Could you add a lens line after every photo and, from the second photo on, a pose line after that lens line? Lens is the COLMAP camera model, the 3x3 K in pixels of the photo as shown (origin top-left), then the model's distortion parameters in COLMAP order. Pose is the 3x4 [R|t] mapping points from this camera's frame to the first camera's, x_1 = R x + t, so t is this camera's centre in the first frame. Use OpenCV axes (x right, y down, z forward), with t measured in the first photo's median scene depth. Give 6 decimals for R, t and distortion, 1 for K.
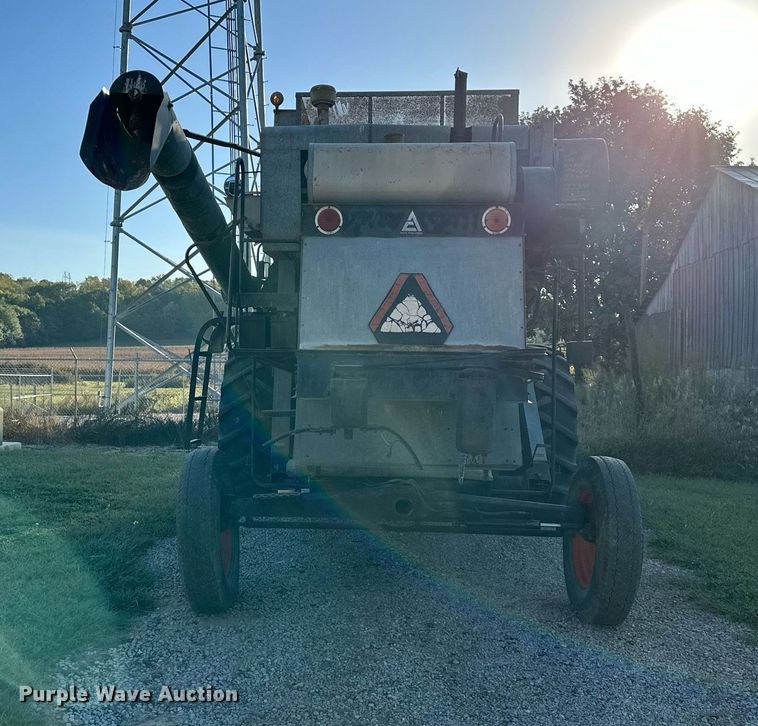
lens RADIAL K [[941.1, 0, 378.4], [0, 941.1, 362.2], [0, 0, 1]] dist [0.063925, 0.000000]
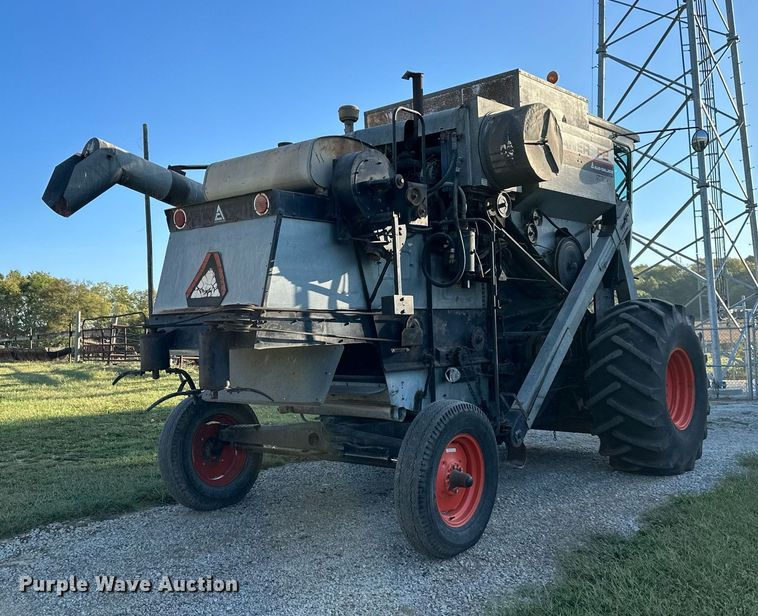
lens RADIAL K [[825.2, 0, 388.8], [0, 825.2, 288.5], [0, 0, 1]] dist [0.053777, 0.000000]
pose [[0.787897, -0.064547, -0.612415, 0.925667], [0.029500, 0.997306, -0.067161, 0.040342], [0.615100, 0.034850, 0.787678, 0.242417]]
